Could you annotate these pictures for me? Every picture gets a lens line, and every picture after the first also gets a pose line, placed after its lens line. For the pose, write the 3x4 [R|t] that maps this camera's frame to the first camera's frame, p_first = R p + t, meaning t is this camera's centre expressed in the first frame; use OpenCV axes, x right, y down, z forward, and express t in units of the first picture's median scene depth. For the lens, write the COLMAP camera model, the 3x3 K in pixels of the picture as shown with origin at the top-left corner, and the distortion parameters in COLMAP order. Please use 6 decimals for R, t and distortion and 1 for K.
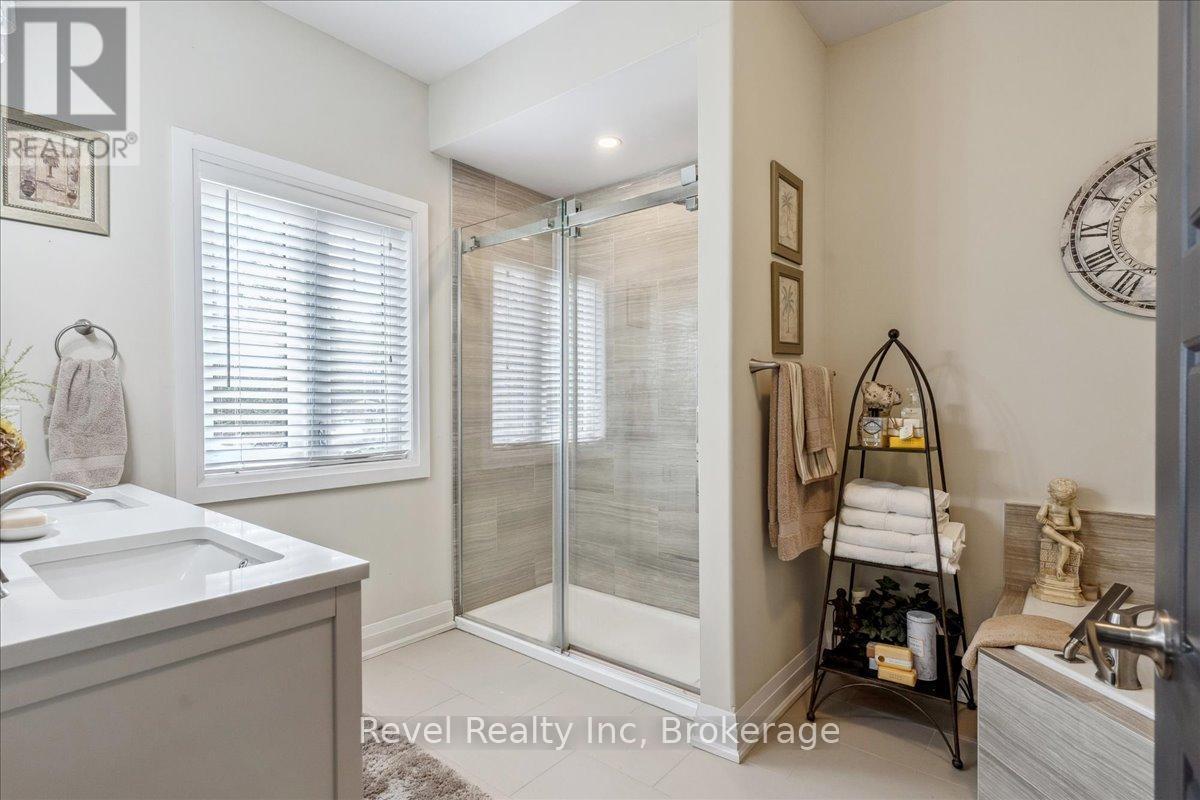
lens RADIAL K [[589.8, 0, 596.6], [0, 589.8, 404.4], [0, 0, 1]] dist [0.016738, -0.000133]
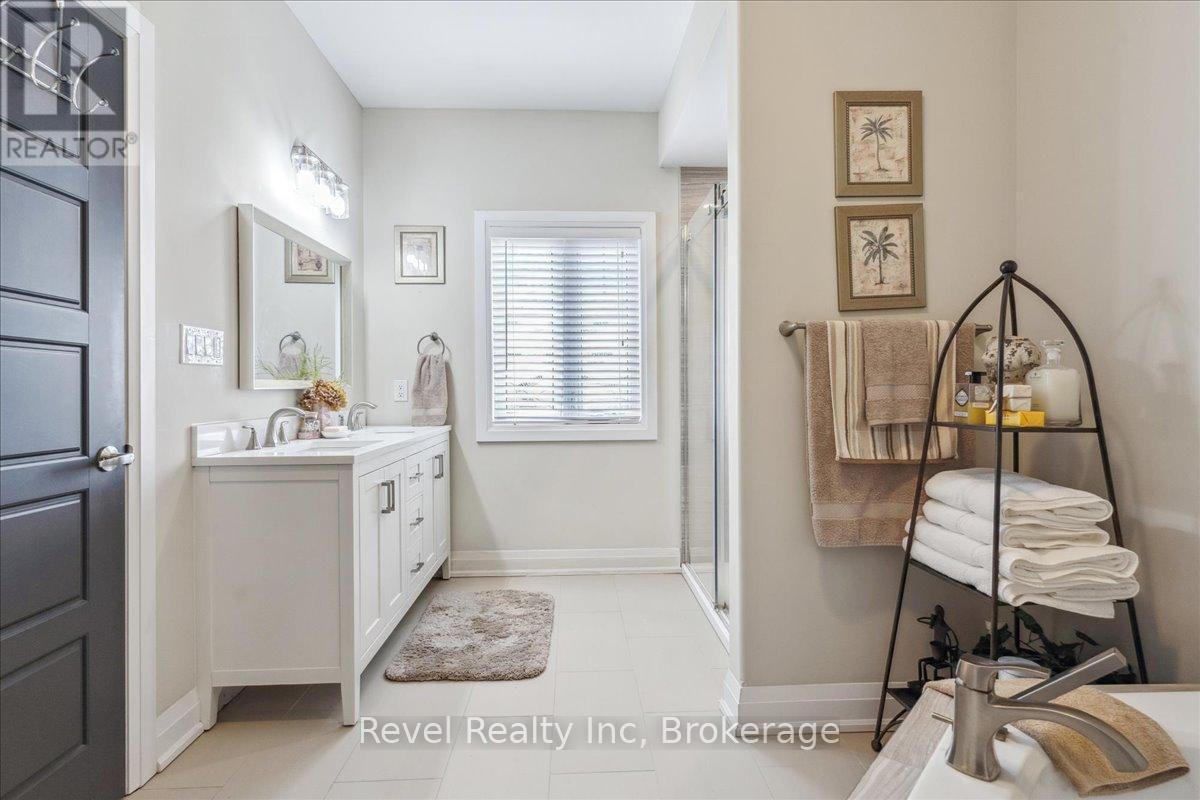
lens RADIAL K [[589.8, 0, 596.8], [0, 589.8, 391.1], [0, 0, 1]] dist [0.016738, -0.000133]
pose [[0.668832, 0.000615, -0.743414, 0.689775], [0.001208, 0.999997, 0.001914, 0.028281], [0.743413, -0.002179, 0.668829, 0.144640]]
